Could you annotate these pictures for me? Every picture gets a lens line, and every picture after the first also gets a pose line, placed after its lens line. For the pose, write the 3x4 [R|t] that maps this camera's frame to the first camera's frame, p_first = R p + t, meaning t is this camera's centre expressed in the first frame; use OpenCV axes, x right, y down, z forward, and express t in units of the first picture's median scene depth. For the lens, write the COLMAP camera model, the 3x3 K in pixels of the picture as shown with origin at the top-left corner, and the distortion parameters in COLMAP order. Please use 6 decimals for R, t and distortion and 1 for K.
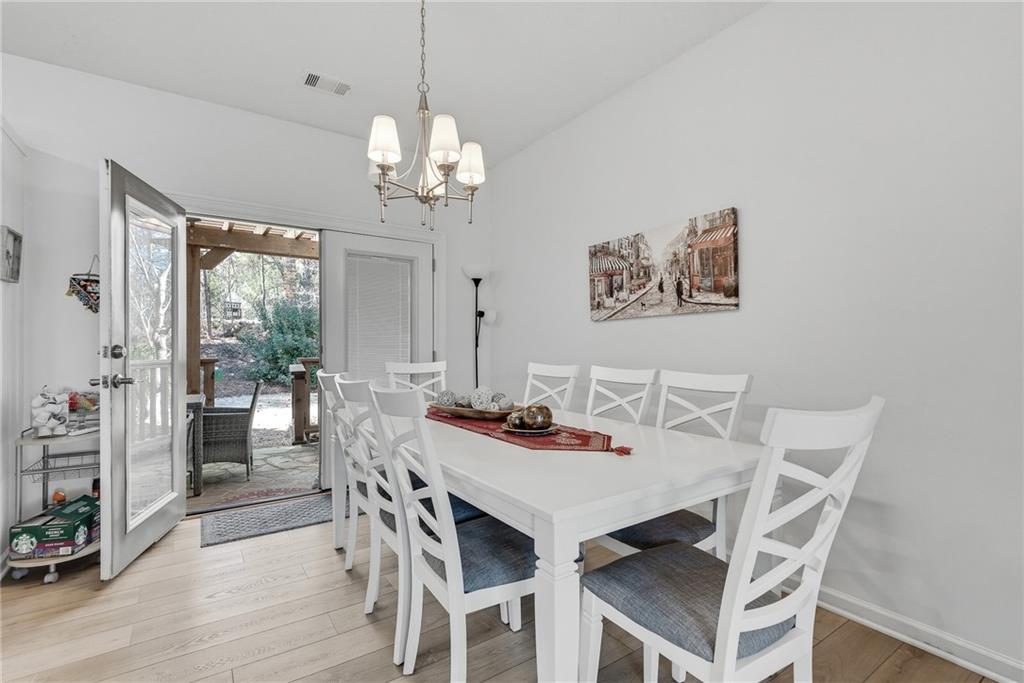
lens RADIAL K [[471.8, 0, 508.1], [0, 471.8, 342.2], [0, 0, 1]] dist [-0.003292, -0.000830]
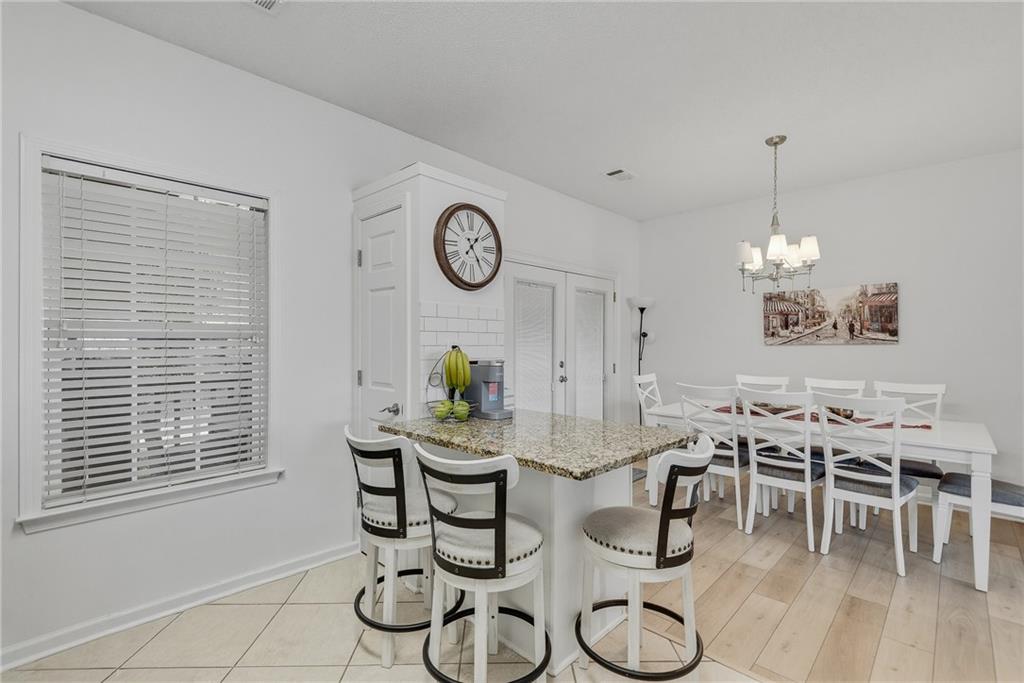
lens RADIAL K [[471.8, 0, 515.5], [0, 471.8, 341.2], [0, 0, 1]] dist [-0.003292, -0.000830]
pose [[0.979344, 0.001233, 0.202199, -1.000133], [-0.002354, 0.999983, 0.005301, -0.070963], [-0.202189, -0.005667, 0.979330, -0.303544]]
